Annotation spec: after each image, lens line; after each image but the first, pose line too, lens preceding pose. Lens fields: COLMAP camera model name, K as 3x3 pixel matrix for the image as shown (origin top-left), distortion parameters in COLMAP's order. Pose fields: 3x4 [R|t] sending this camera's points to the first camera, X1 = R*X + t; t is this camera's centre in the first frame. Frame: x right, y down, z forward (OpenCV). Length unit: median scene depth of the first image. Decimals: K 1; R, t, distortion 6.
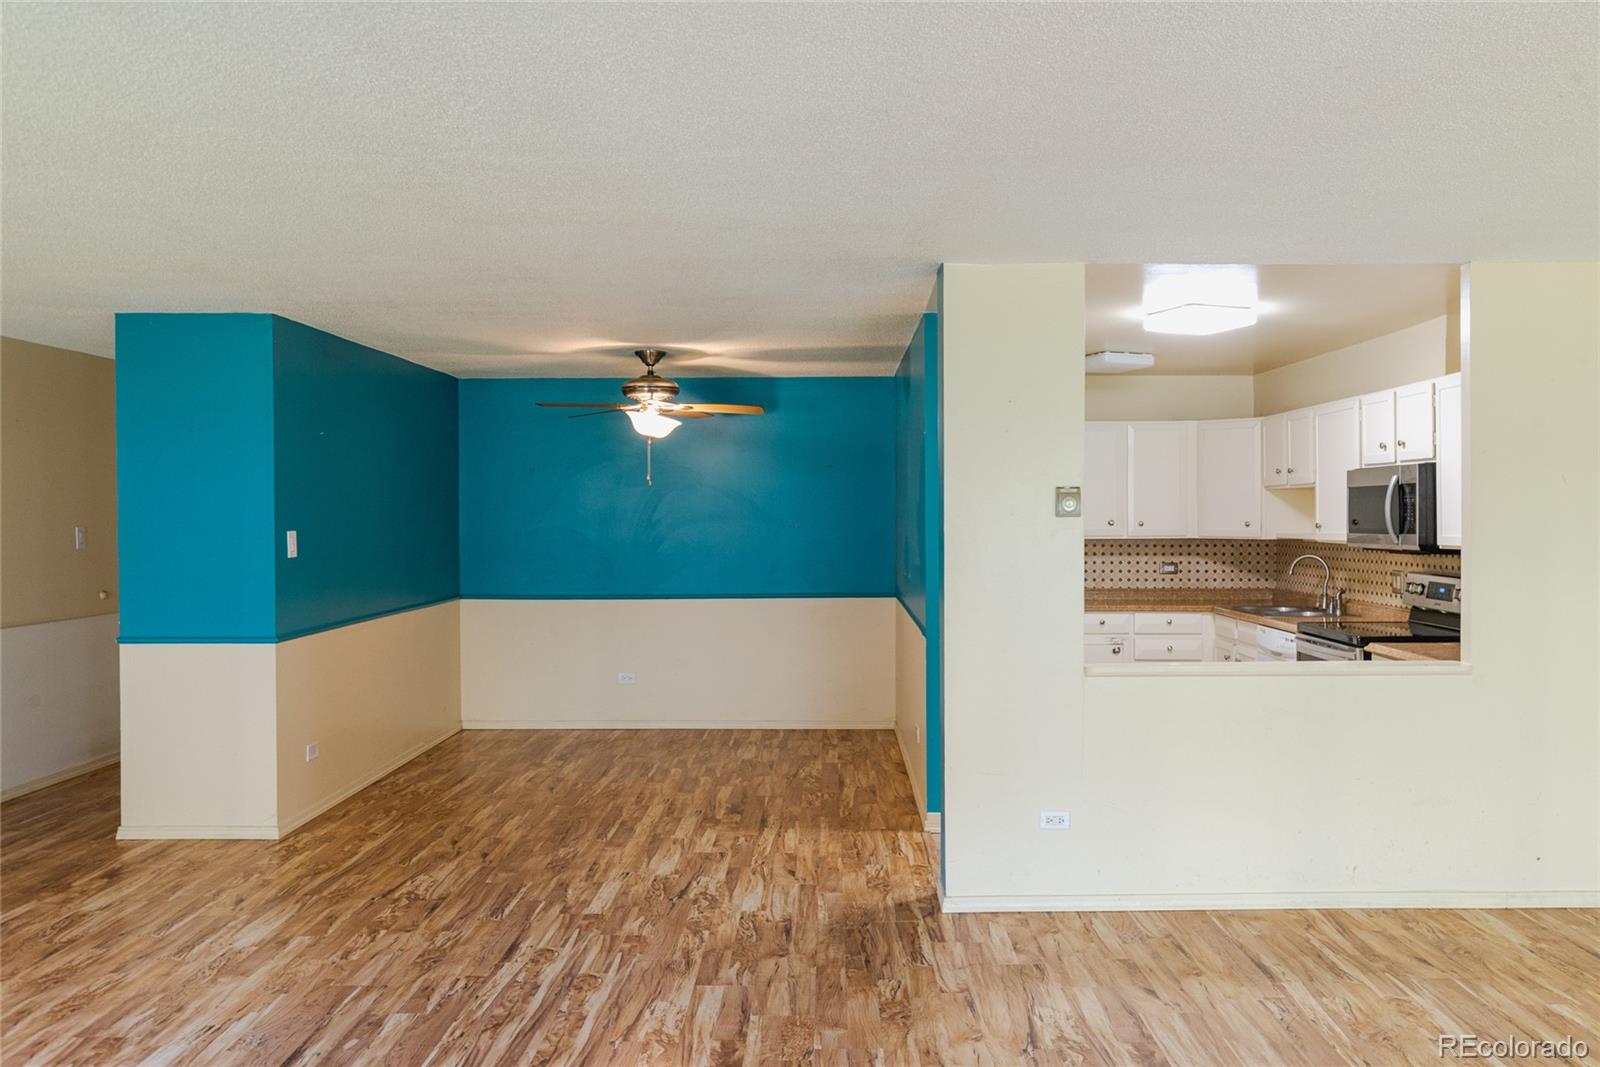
lens RADIAL K [[1232.3, 0, 843.4], [0, 1232.3, 525.1], [0, 0, 1]] dist [-0.009530, 0.011464]
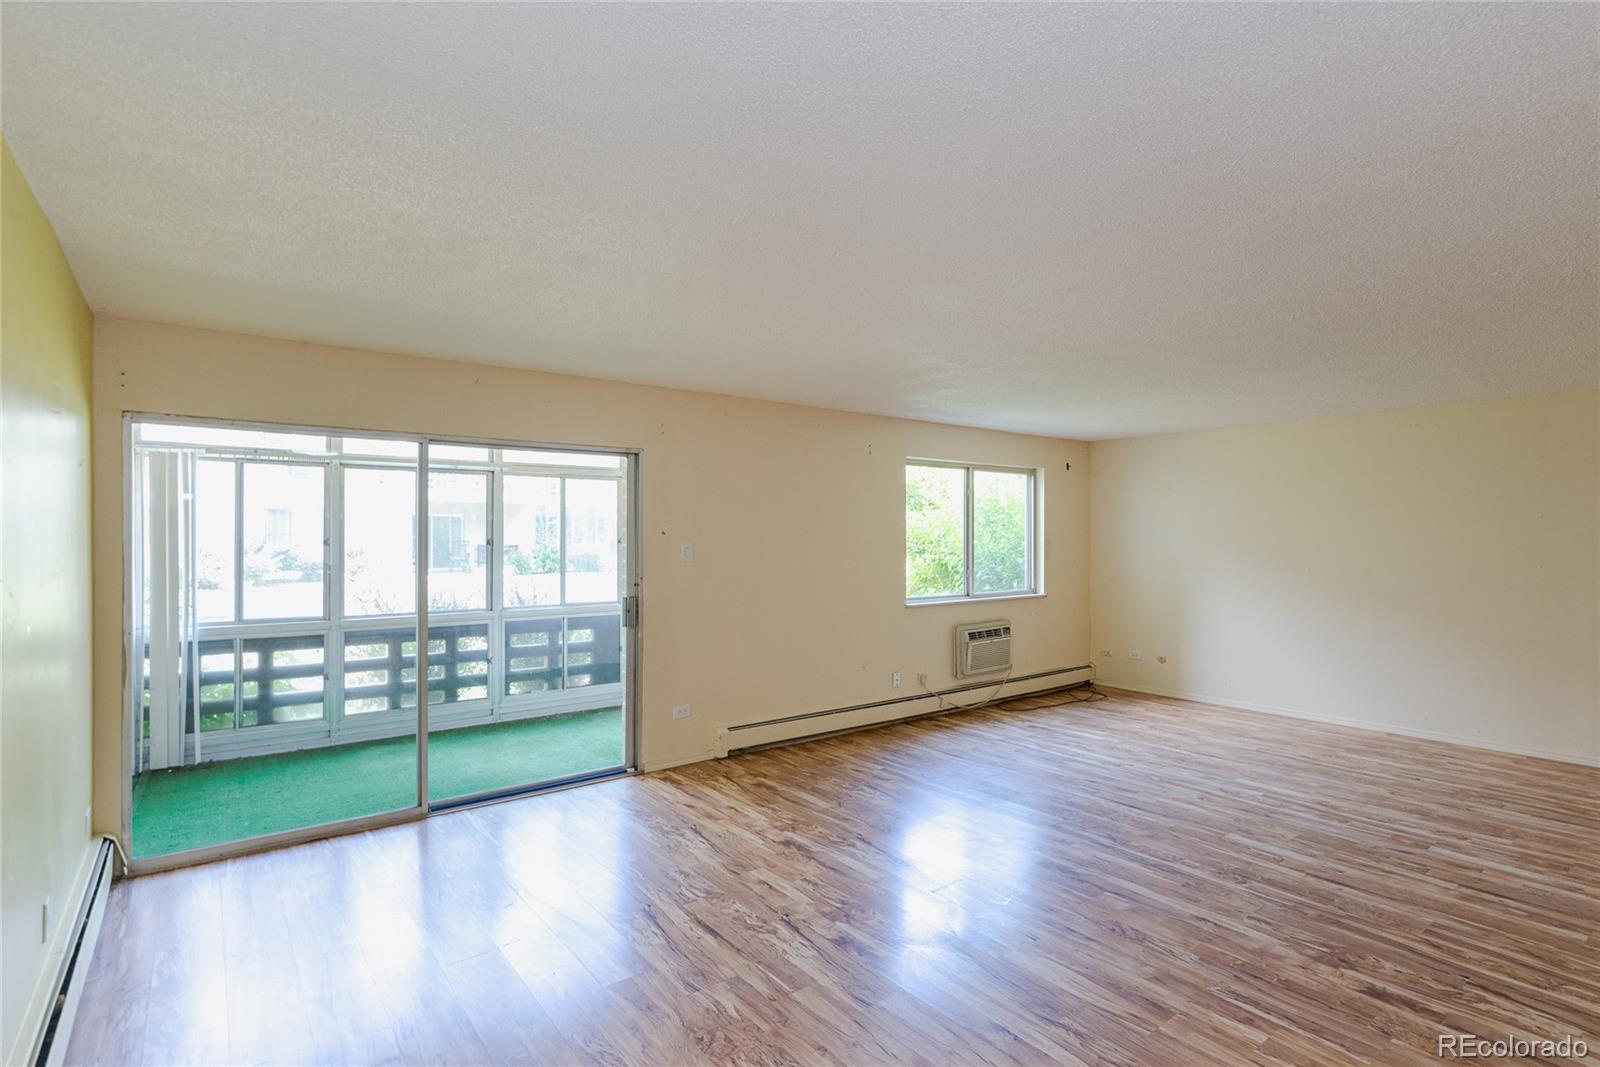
lens RADIAL K [[795.9, 0, 827.4], [0, 795.9, 524.7], [0, 0, 1]] dist [0.001323, 0.003110]
pose [[-0.787614, -0.004327, -0.616154, 0.427059], [-0.004559, 0.999989, -0.001195, -0.007461], [0.616152, 0.001868, -0.787625, 0.674737]]
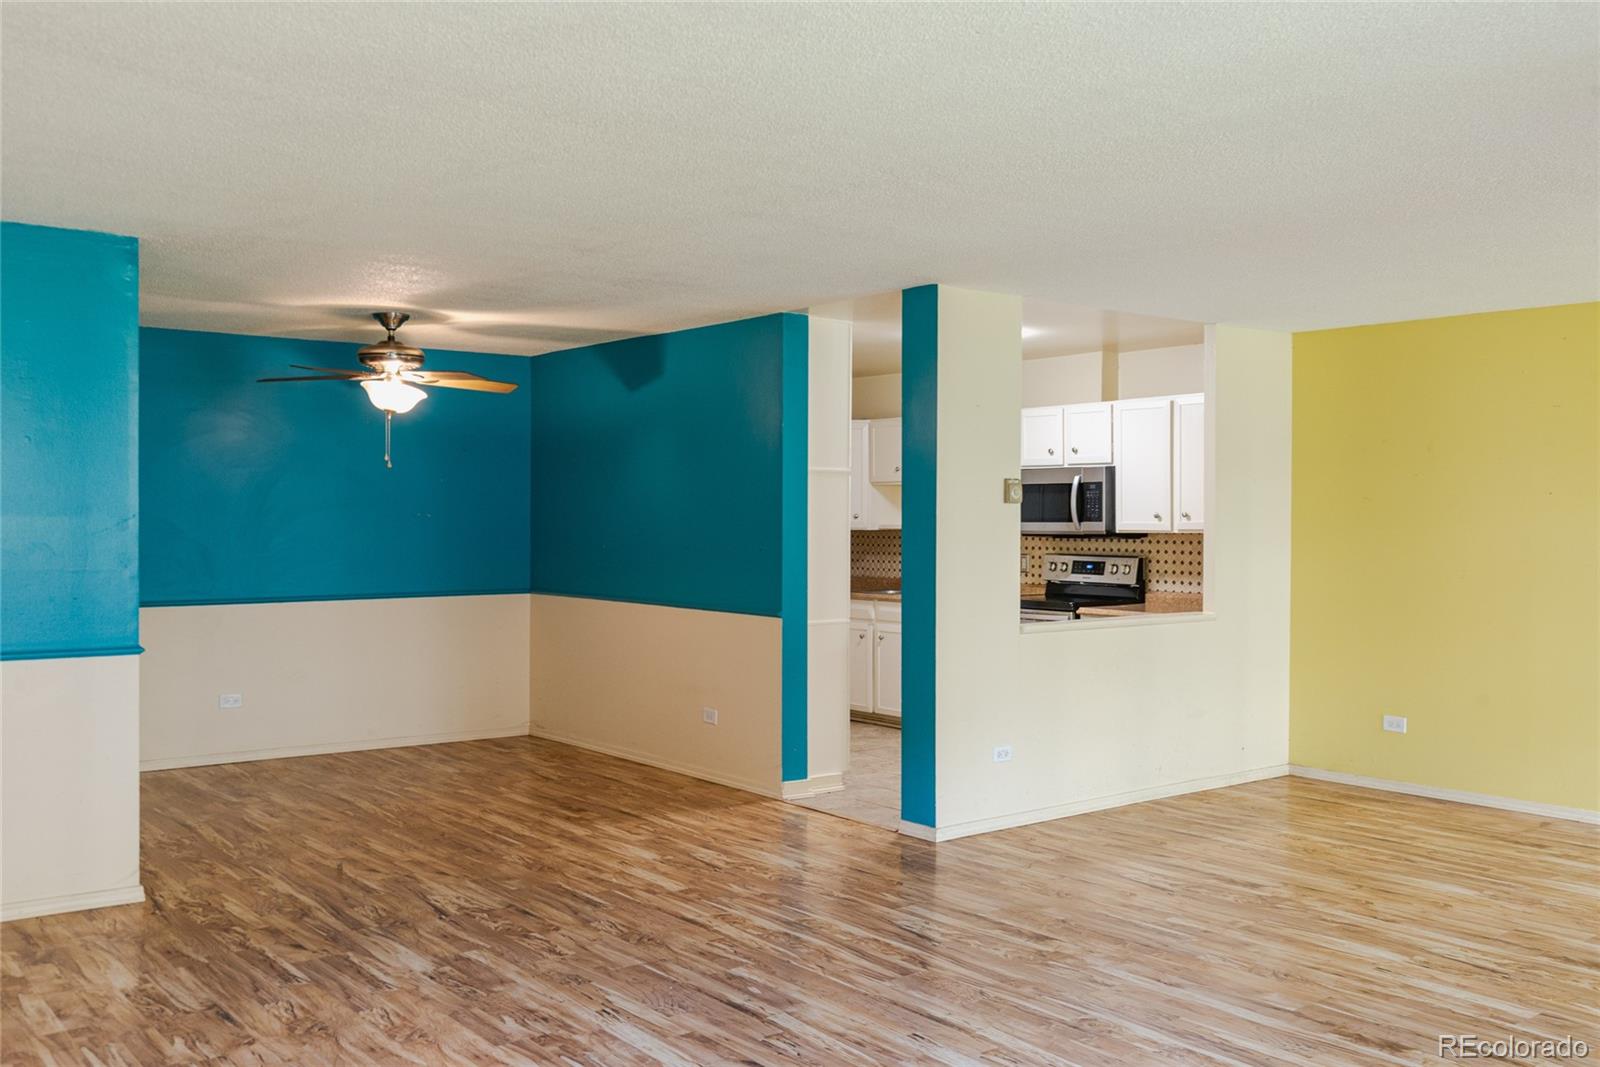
lens RADIAL K [[1457.0, 0, 854.4], [0, 1457.0, 505.2], [0, 0, 1]] dist [0.001695, 0.000000]
pose [[0.775583, 0.011517, 0.631141, -0.619262], [-0.001082, 0.999856, -0.016916, 0.014132], [-0.631245, 0.012437, 0.775484, -0.017386]]
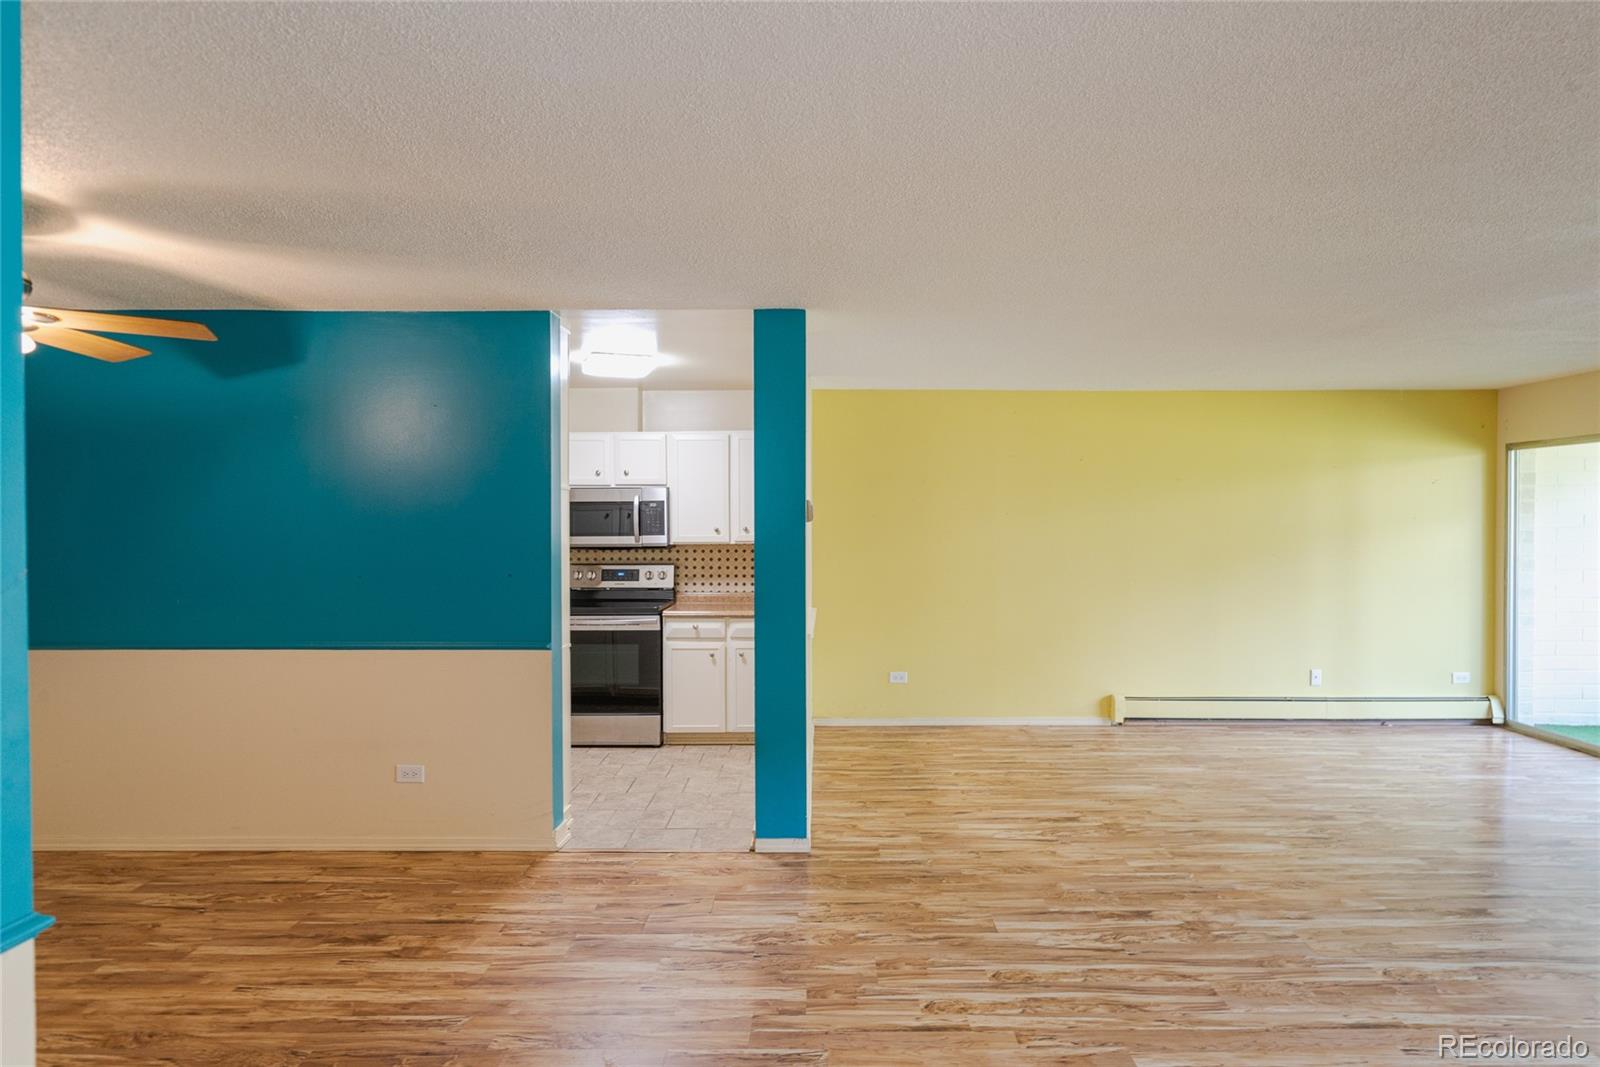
lens RADIAL K [[966.1, 0, 826.0], [0, 966.1, 534.4], [0, 0, 1]] dist [-0.006603, 0.003102]
pose [[-0.000404, -0.011387, 0.999935, -0.622912], [0.012729, 0.999854, 0.011391, -0.004308], [-0.999919, 0.012733, -0.000259, 0.711883]]
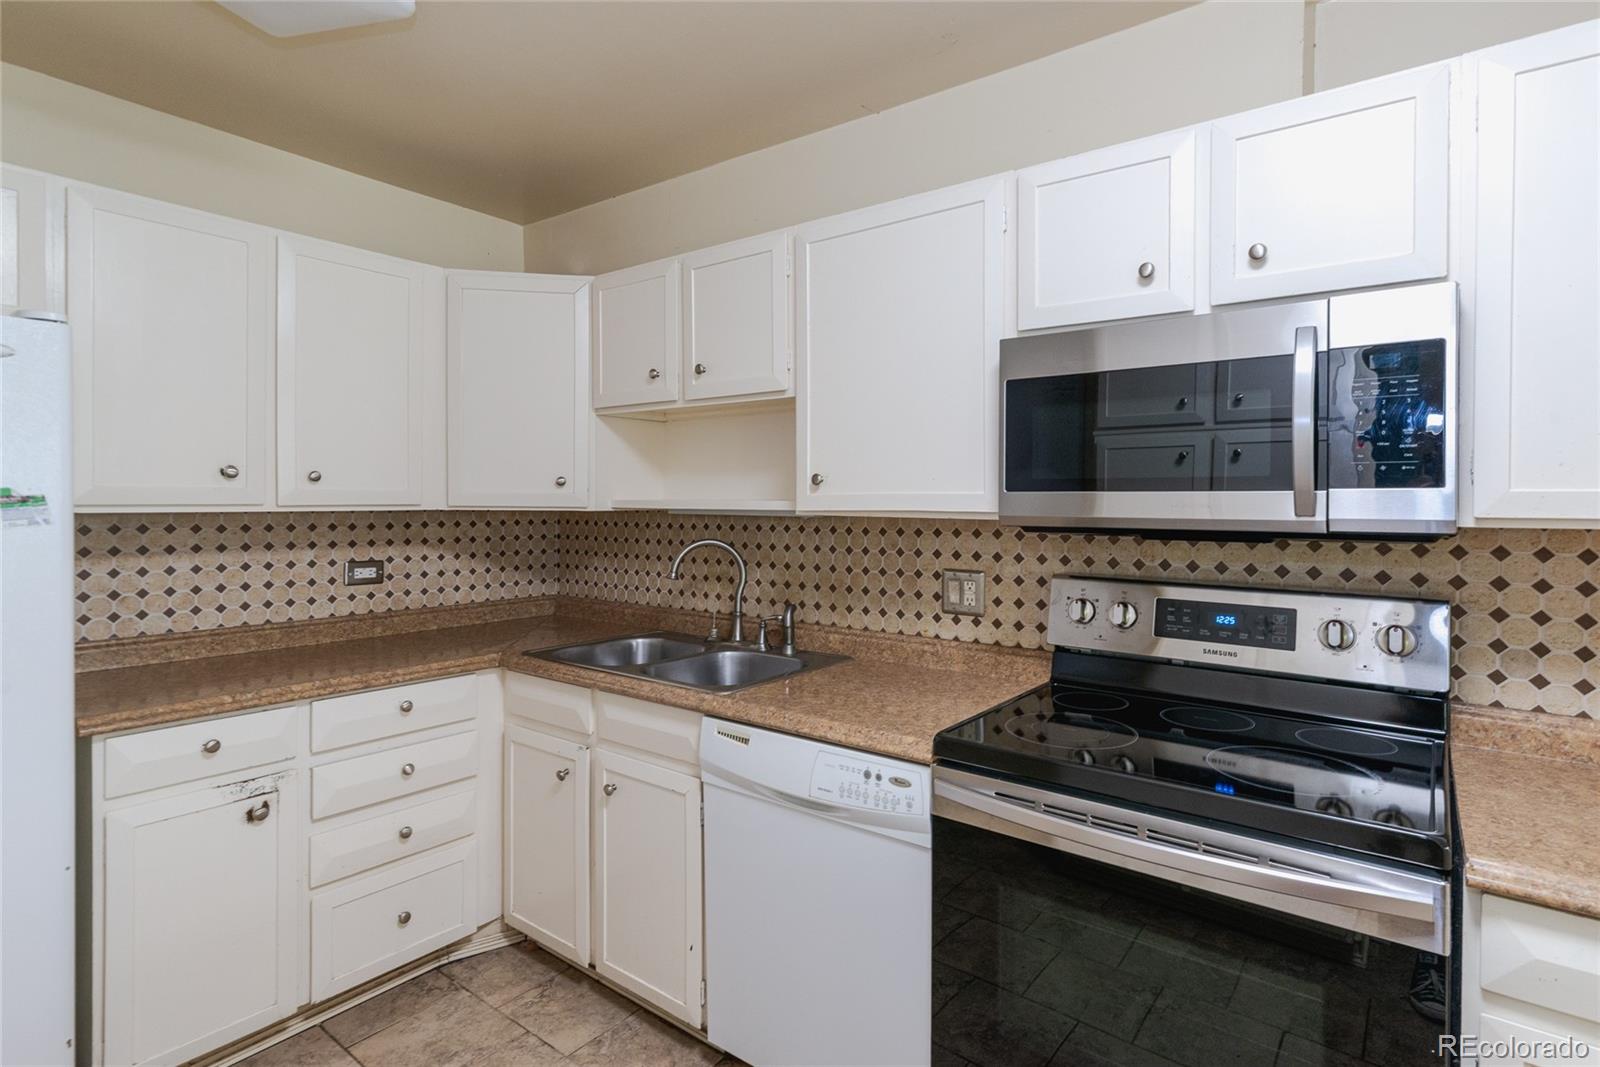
lens RADIAL K [[795.9, 0, 828.6], [0, 795.9, 506.0], [0, 0, 1]] dist [0.001323, 0.003110]
pose [[0.598076, 0.000383, 0.801439, 0.162709], [-0.001218, 0.999999, 0.000432, 0.011296], [-0.801438, -0.001235, 0.598076, 0.888339]]
